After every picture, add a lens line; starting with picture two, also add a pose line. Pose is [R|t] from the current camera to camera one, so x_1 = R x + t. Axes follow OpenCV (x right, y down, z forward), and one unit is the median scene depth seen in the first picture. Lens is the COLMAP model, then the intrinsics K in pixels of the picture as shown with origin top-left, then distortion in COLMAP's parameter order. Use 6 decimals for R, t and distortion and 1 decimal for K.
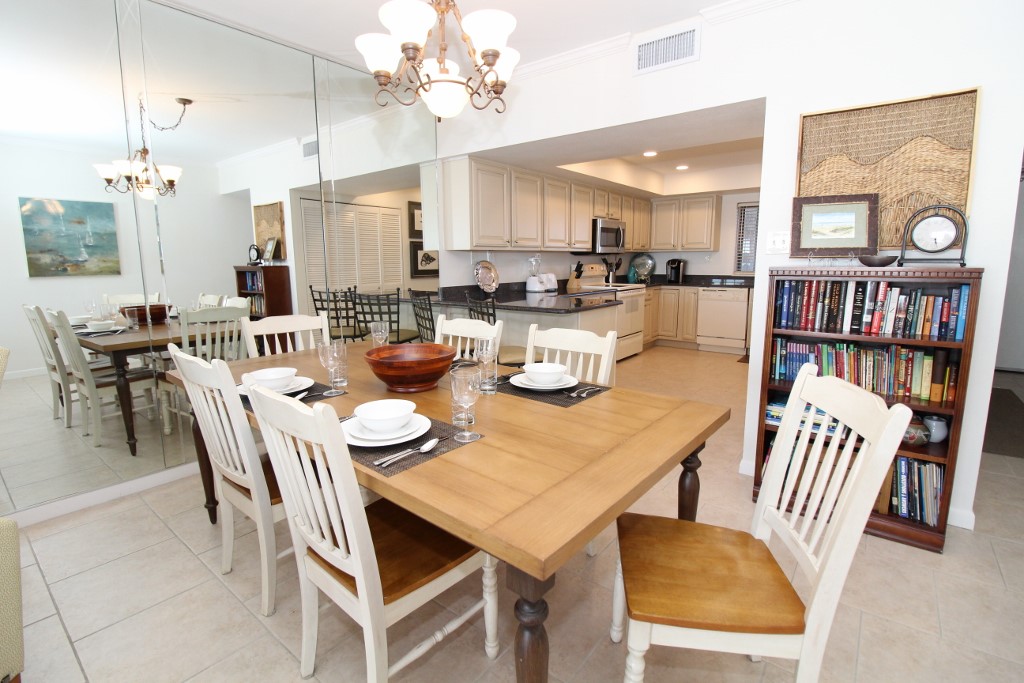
lens RADIAL K [[473.1, 0, 508.9], [0, 473.1, 329.4], [0, 0, 1]] dist [0.001931, -0.015066]
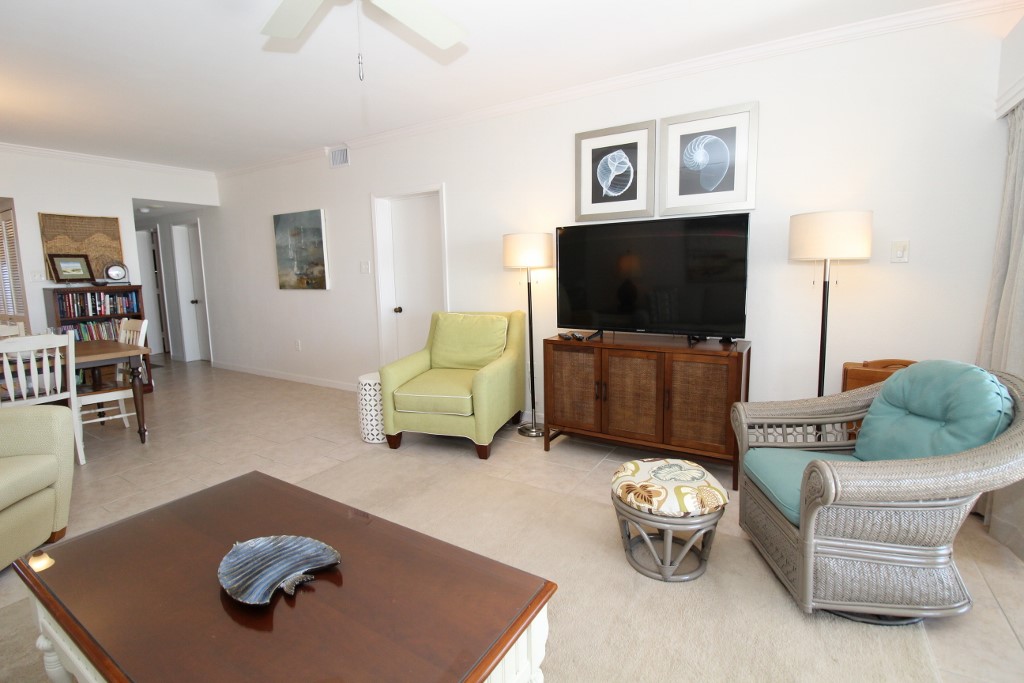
lens RADIAL K [[475.4, 0, 512.0], [0, 475.4, 333.2], [0, 0, 1]] dist [0.000460, -0.012413]
pose [[-0.116559, -0.121329, 0.985745, -0.804291], [0.160977, 0.977079, 0.139297, 0.044549], [-0.980051, 0.174919, -0.094356, -0.338566]]
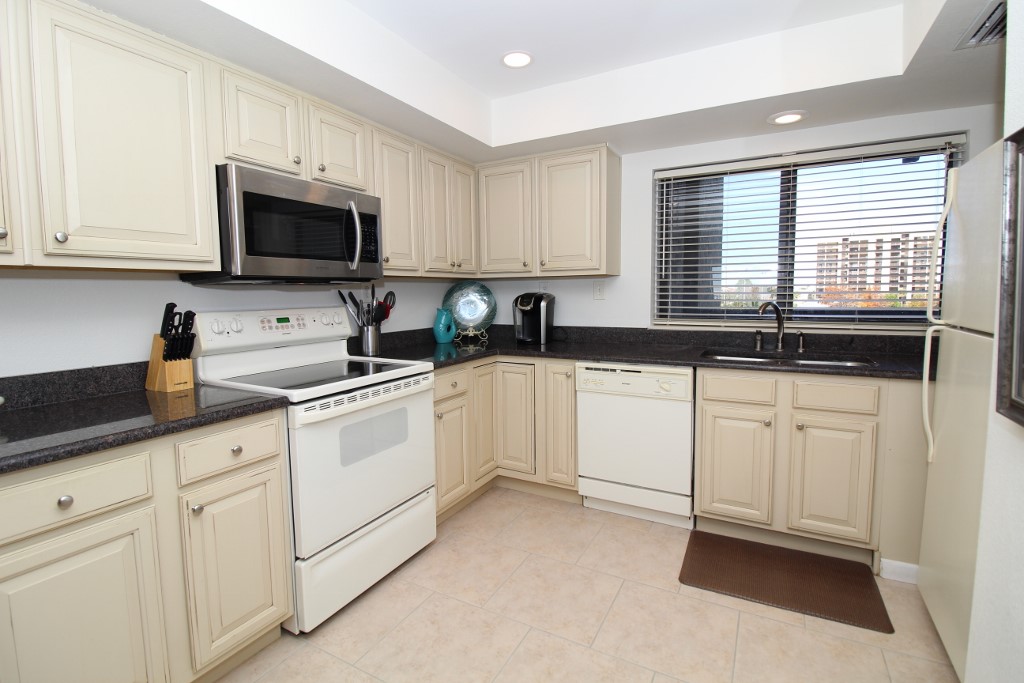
lens RADIAL K [[477.5, 0, 509.0], [0, 477.5, 327.3], [0, 0, 1]] dist [-0.000027, -0.000080]
pose [[0.985703, -0.018500, 0.167471, 0.358748], [0.030721, 0.997026, -0.070683, -0.118380], [-0.165665, 0.074817, 0.983340, 0.782335]]
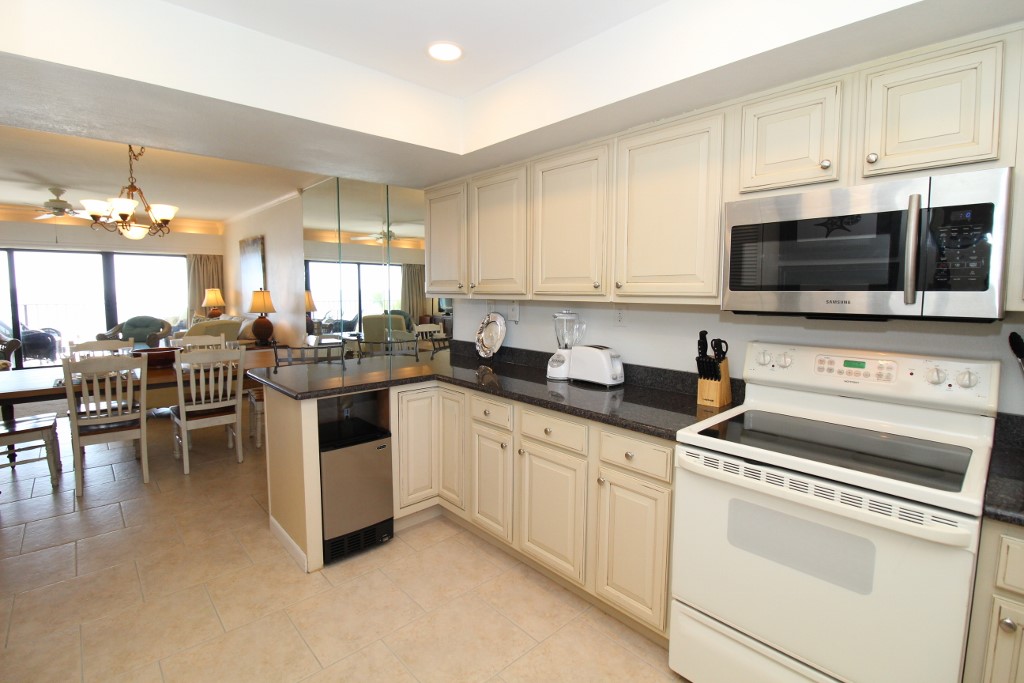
lens RADIAL K [[475.0, 0, 509.4], [0, 475.0, 334.3], [0, 0, 1]] dist [0.001863, -0.013528]
pose [[-0.151910, 0.098411, -0.983483, 0.604683], [-0.147903, 0.981564, 0.121064, -0.190605], [0.977266, 0.163851, -0.134555, 1.059140]]
